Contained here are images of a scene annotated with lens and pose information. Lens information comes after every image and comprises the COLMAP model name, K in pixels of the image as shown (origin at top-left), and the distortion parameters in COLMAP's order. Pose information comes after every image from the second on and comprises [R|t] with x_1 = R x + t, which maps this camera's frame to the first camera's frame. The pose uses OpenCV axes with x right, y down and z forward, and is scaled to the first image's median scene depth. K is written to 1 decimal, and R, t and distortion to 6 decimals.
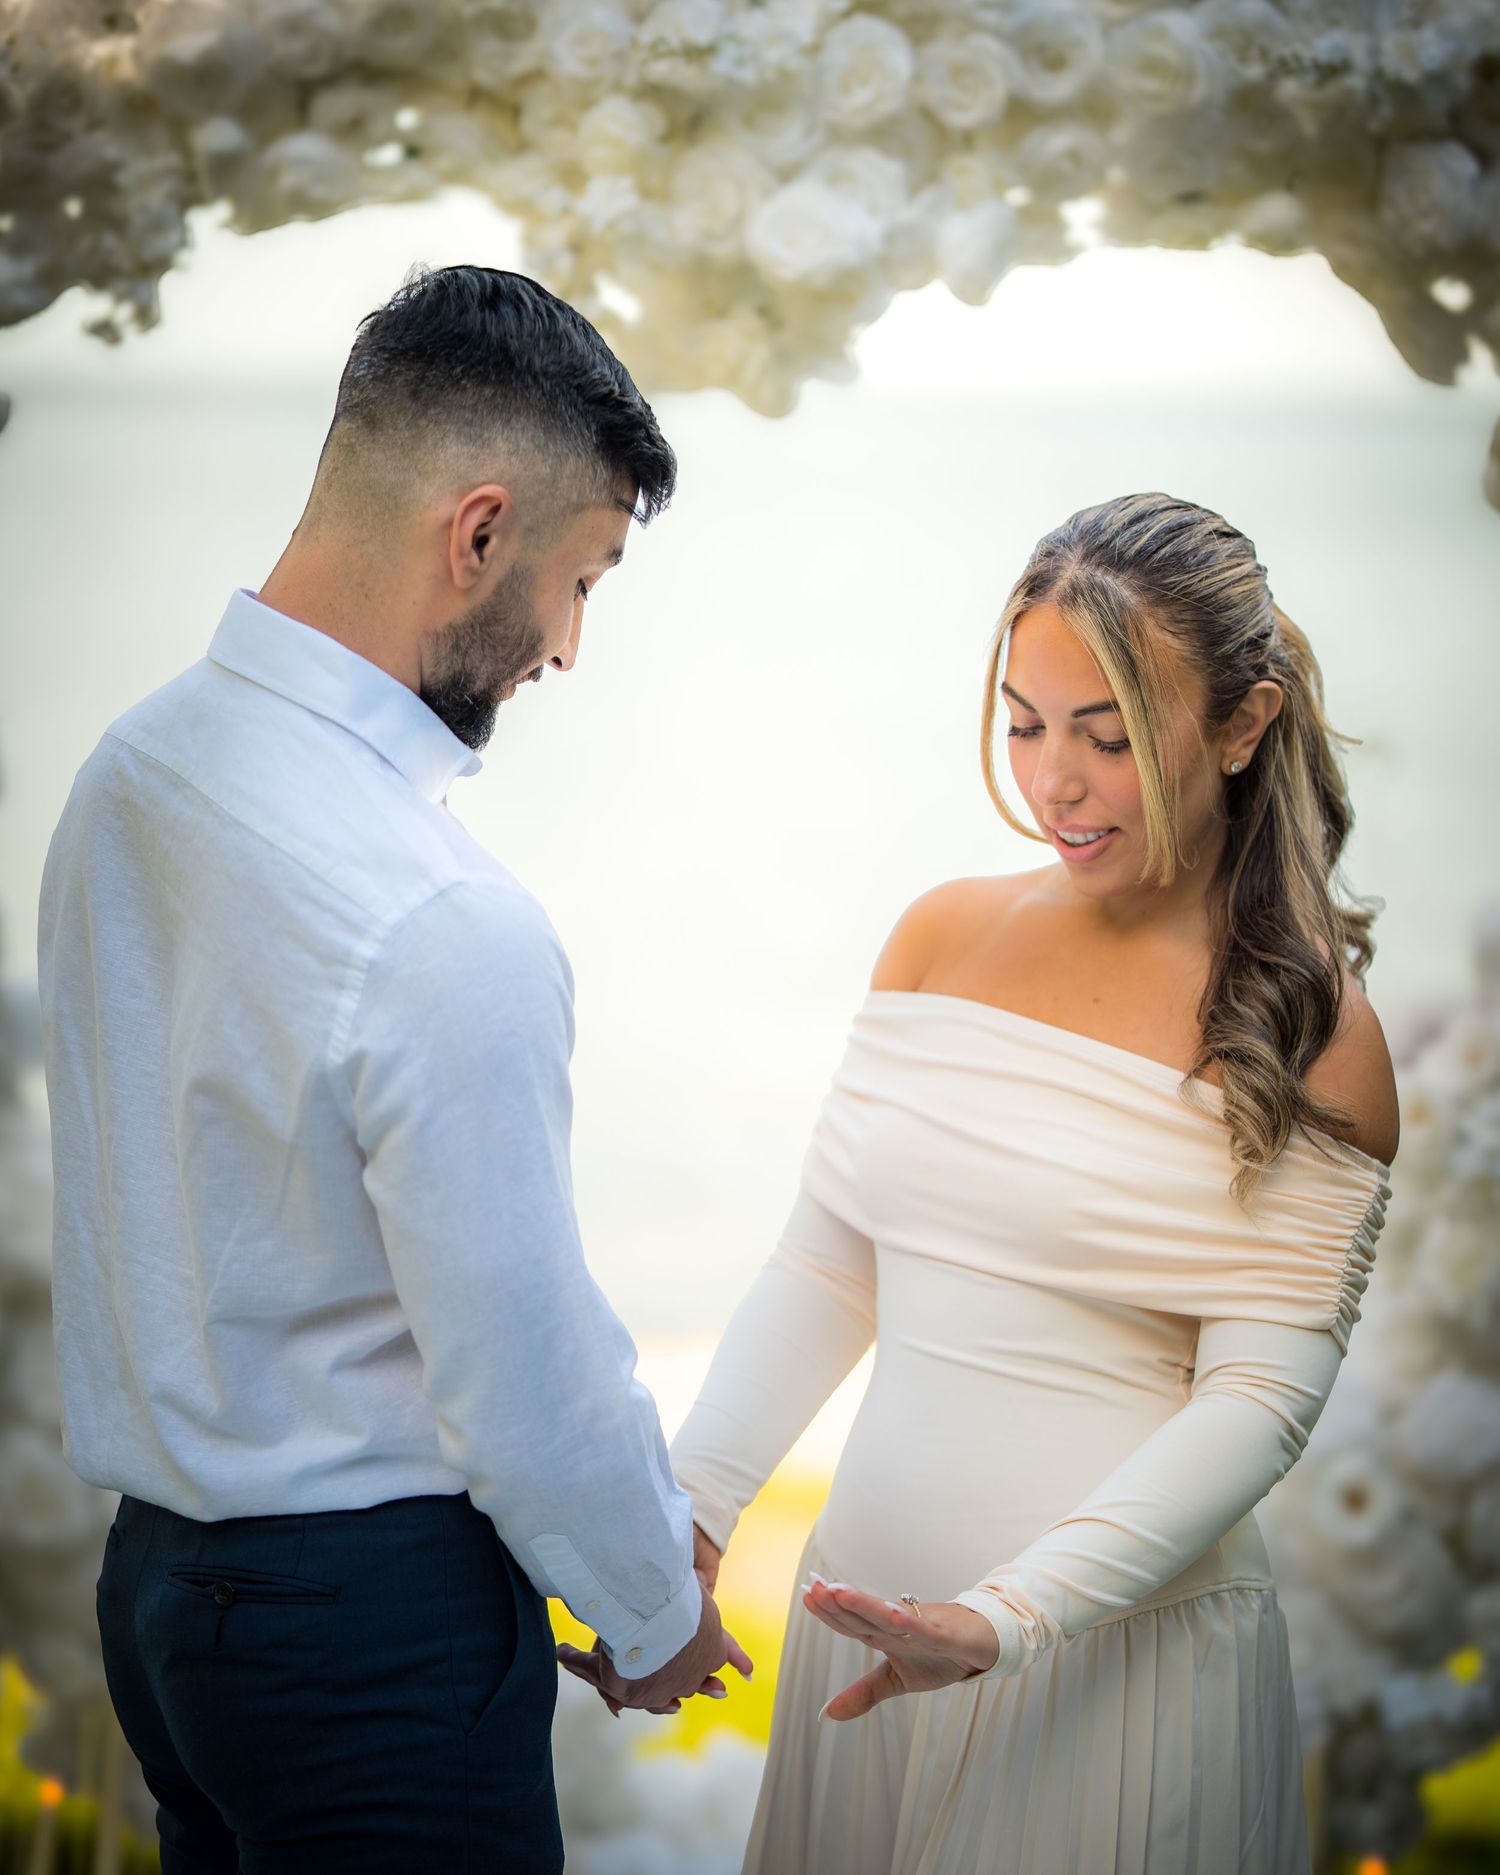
lens RADIAL K [[5860.8, 0, 754.3], [0, 5860.8, 937.6], [0, 0, 1]] dist [0.194247, 0.000000]
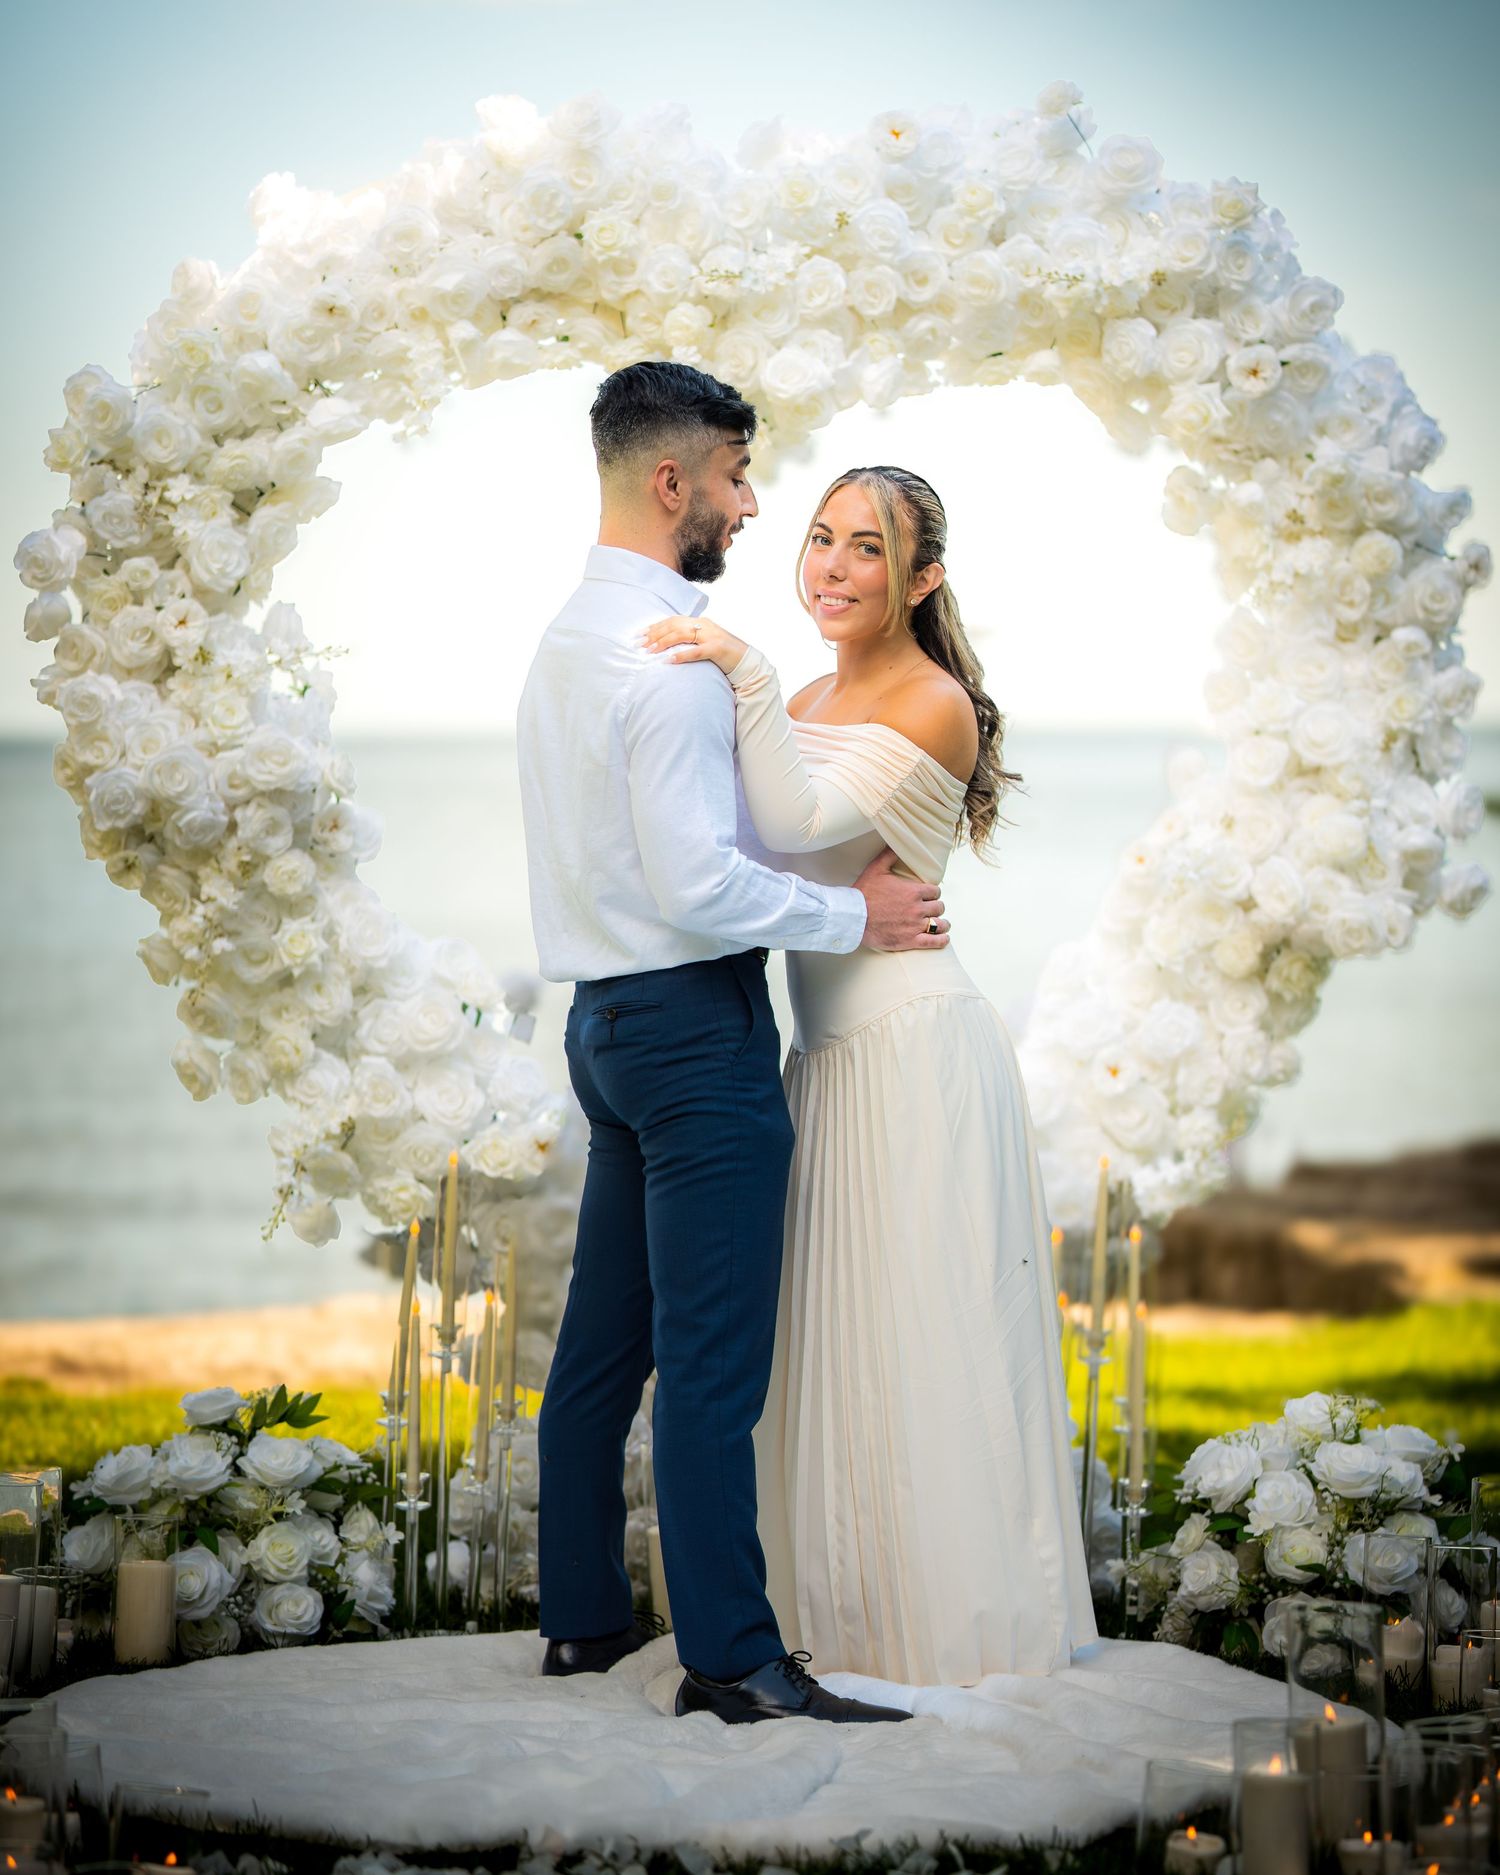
lens RADIAL K [[5860.8, 0, 773.2], [0, 5860.8, 995.2], [0, 0, 1]] dist [0.194247, 0.000000]
pose [[0.996403, -0.030992, 0.078867, -0.144409], [0.033954, 0.998757, -0.036493, 0.136101], [-0.077638, 0.039040, 0.996217, -0.793254]]
